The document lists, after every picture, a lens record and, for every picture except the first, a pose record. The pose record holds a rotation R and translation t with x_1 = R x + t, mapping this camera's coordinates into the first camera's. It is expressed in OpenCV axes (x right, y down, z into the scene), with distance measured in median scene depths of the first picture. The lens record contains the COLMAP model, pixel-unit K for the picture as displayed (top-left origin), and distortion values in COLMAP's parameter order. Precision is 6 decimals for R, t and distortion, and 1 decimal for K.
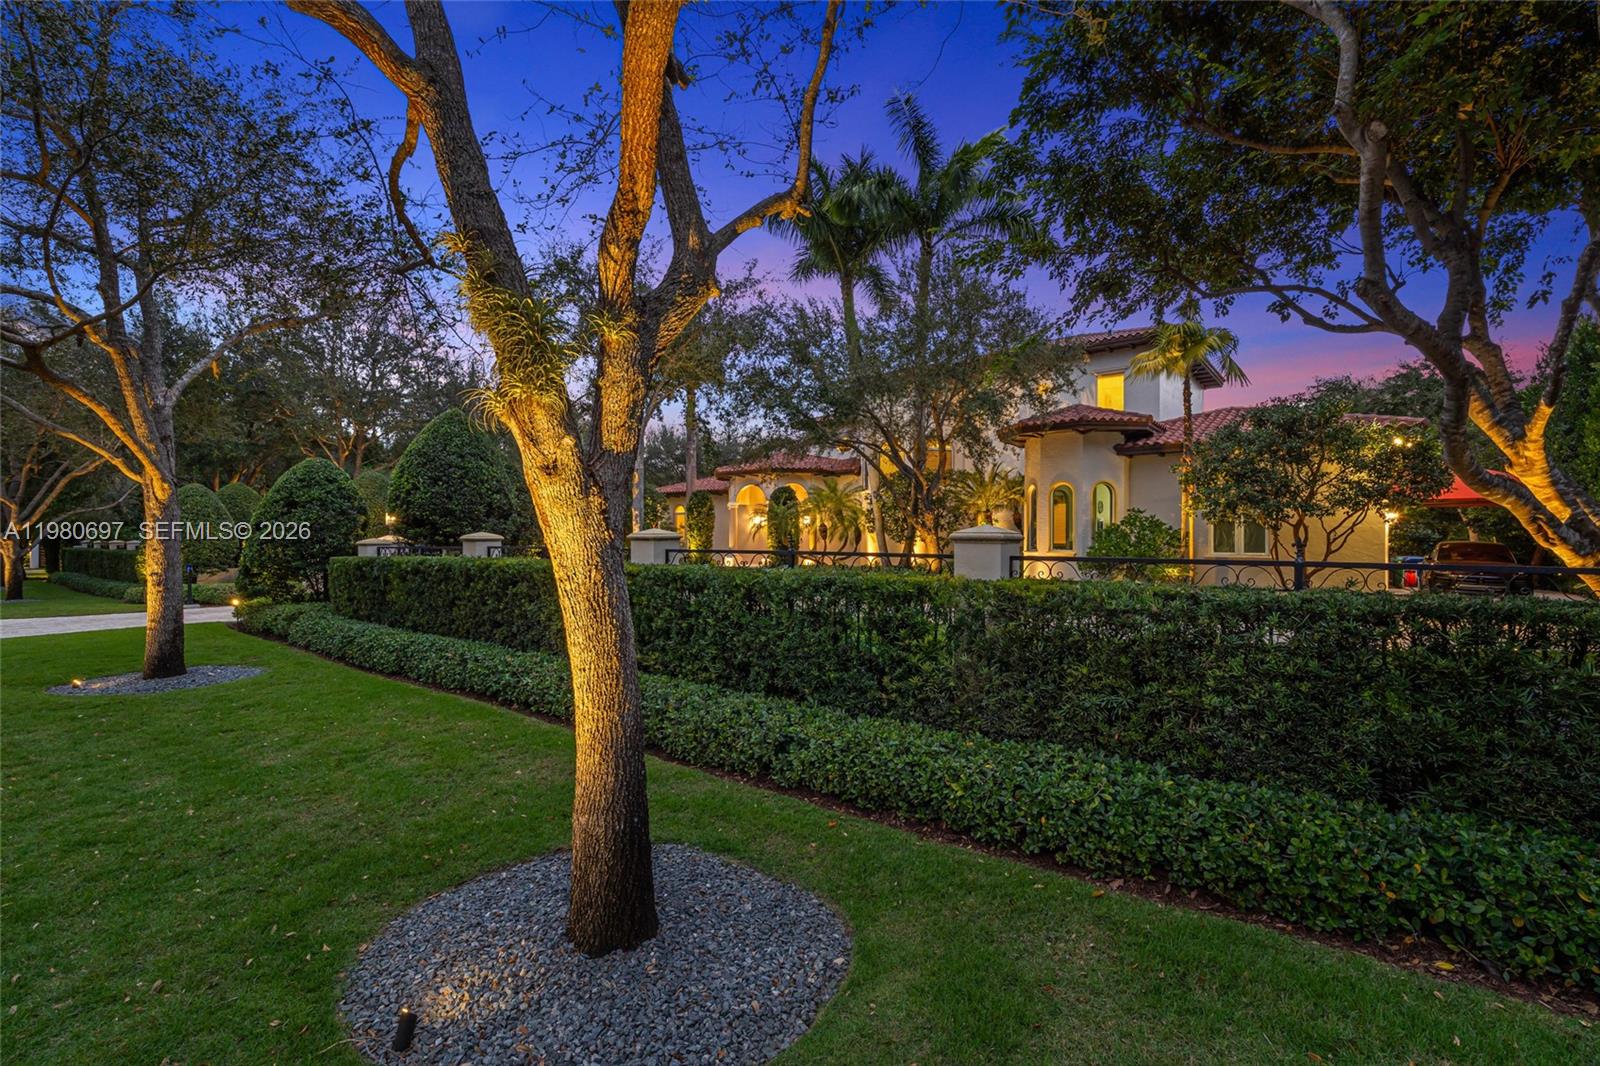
lens RADIAL K [[701.5, 0, 798.4], [0, 701.5, 534.1], [0, 0, 1]] dist [-0.004159, -0.000536]
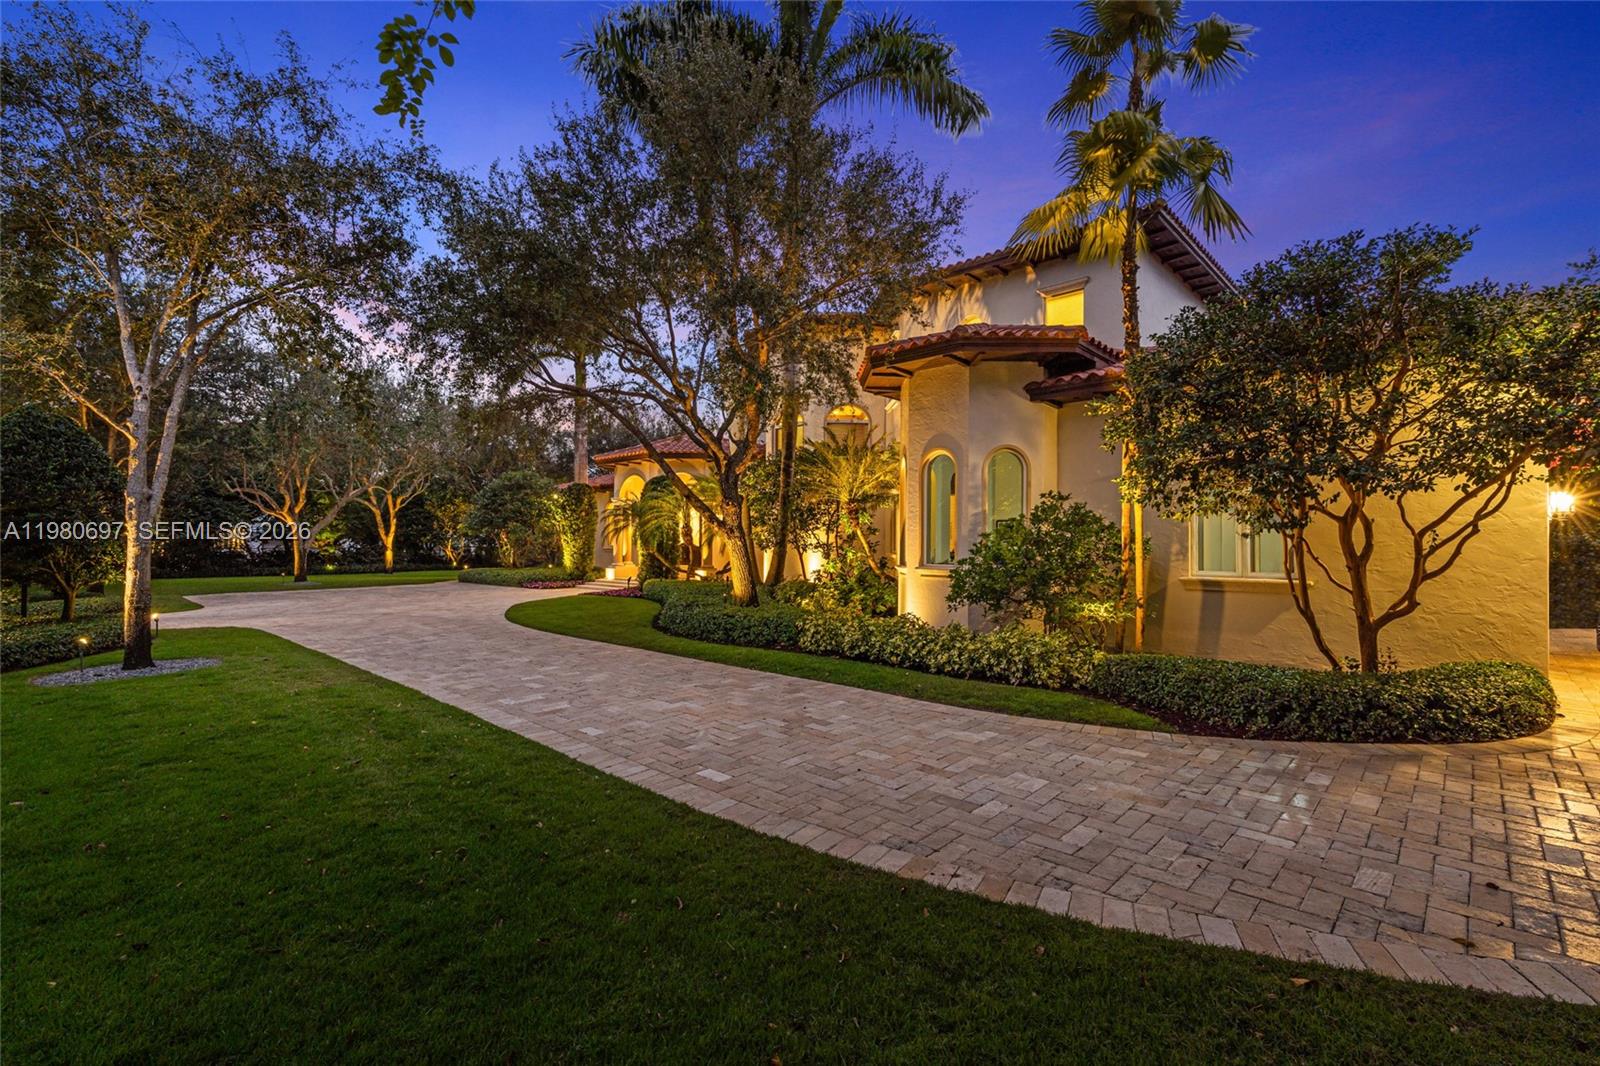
lens RADIAL K [[701.5, 0, 802.0], [0, 701.5, 538.1], [0, 0, 1]] dist [-0.004159, -0.000536]
pose [[0.996718, 0.000184, -0.080957, 0.388074], [-0.000345, 0.999998, -0.001973, 0.002208], [0.080957, 0.001995, 0.996716, 0.506267]]
